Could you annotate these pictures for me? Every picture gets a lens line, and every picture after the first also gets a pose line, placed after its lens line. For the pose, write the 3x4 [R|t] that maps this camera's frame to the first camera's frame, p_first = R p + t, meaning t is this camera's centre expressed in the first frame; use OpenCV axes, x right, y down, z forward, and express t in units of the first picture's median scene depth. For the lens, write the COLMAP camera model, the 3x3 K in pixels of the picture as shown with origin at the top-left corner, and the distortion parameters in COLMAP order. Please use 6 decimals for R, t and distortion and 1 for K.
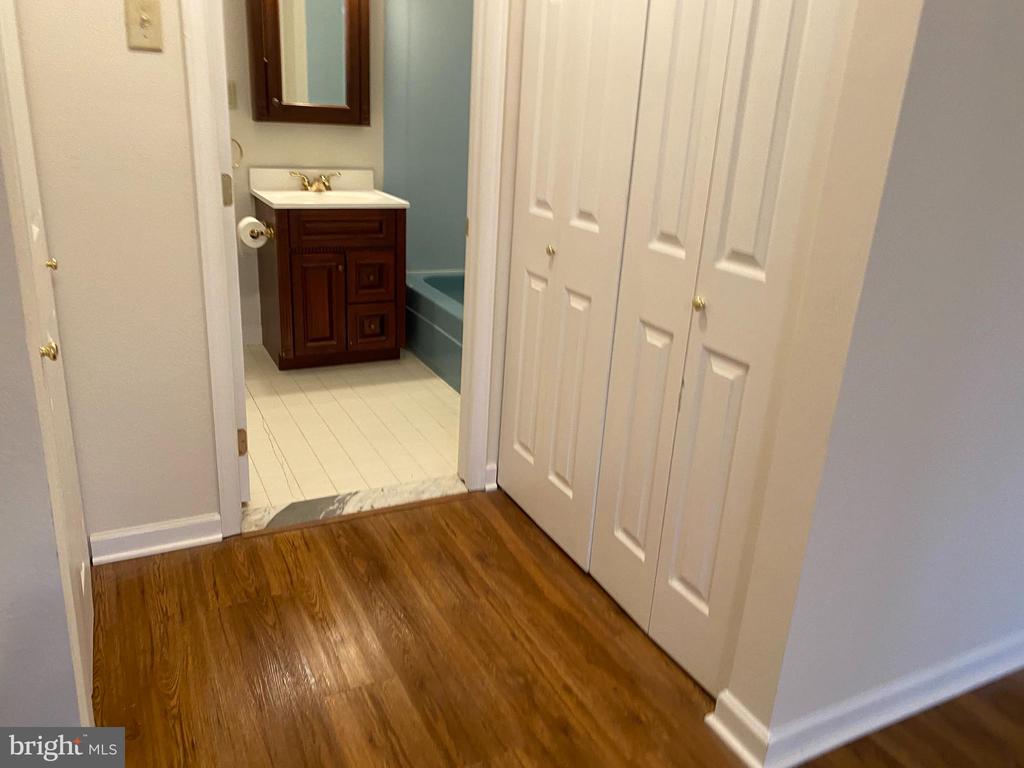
lens RADIAL K [[782.9, 0, 518.8], [0, 782.9, 376.4], [0, 0, 1]] dist [0.080349, -0.106456]
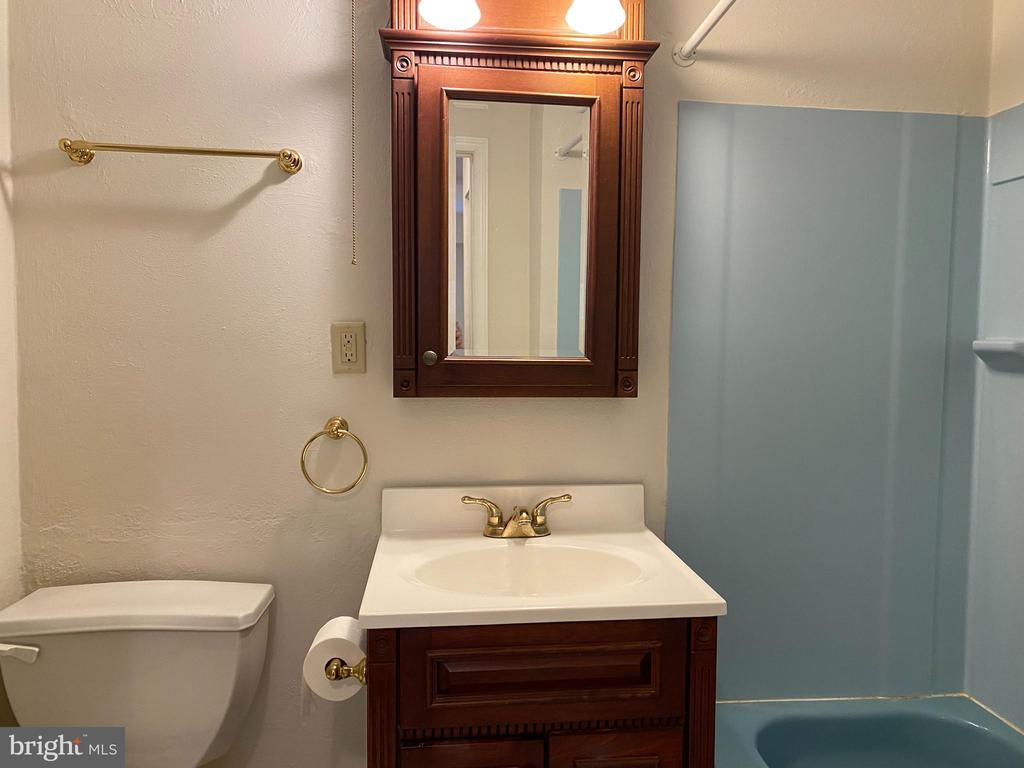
lens RADIAL K [[782.9, 0, 518.8], [0, 782.9, 376.4], [0, 0, 1]] dist [0.080349, -0.106456]
pose [[0.928124, -0.028237, -0.371199, -0.092145], [-0.076141, 0.961641, -0.263531, -0.225423], [0.364402, 0.272853, 0.890372, 0.631102]]
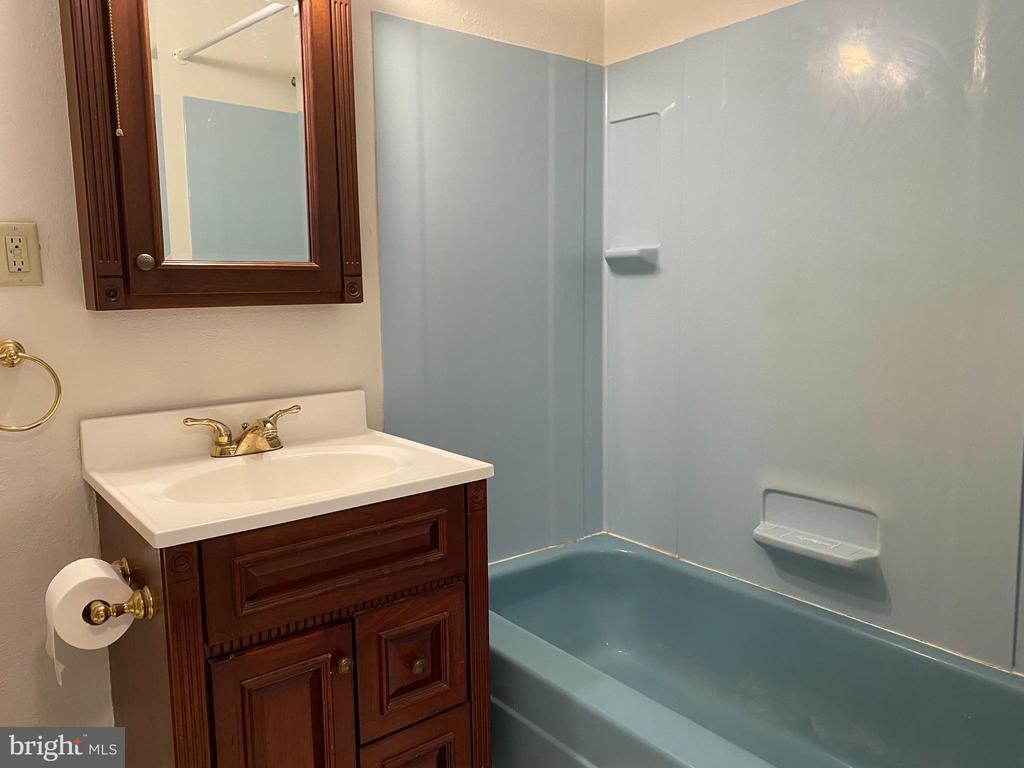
lens RADIAL K [[782.9, 0, 518.8], [0, 782.9, 376.4], [0, 0, 1]] dist [0.080349, -0.106456]
pose [[0.980385, -0.093921, 0.173276, -0.200753], [0.126692, 0.973769, -0.189003, -0.192846], [-0.150980, 0.207248, 0.966568, 0.605040]]
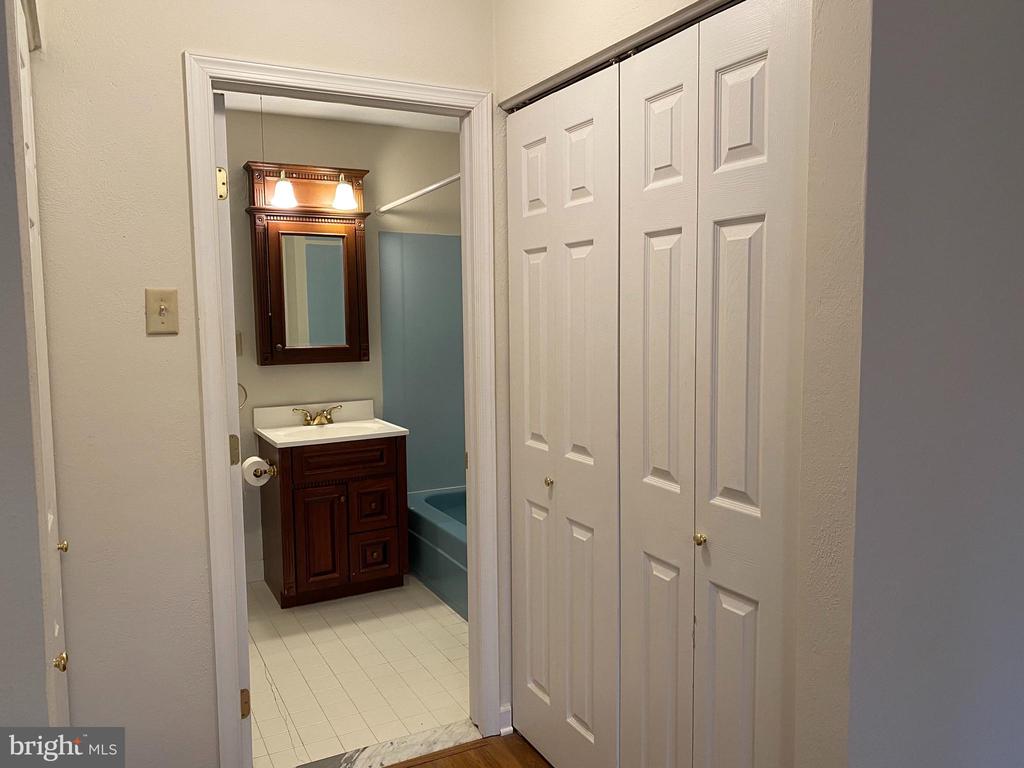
lens RADIAL K [[782.9, 0, 518.8], [0, 782.9, 376.4], [0, 0, 1]] dist [0.080349, -0.106456]
pose [[0.997253, -0.073493, 0.009248, 0.001191], [0.073554, 0.967783, -0.240802, -0.030657], [0.008747, 0.240821, 0.970530, -0.017146]]
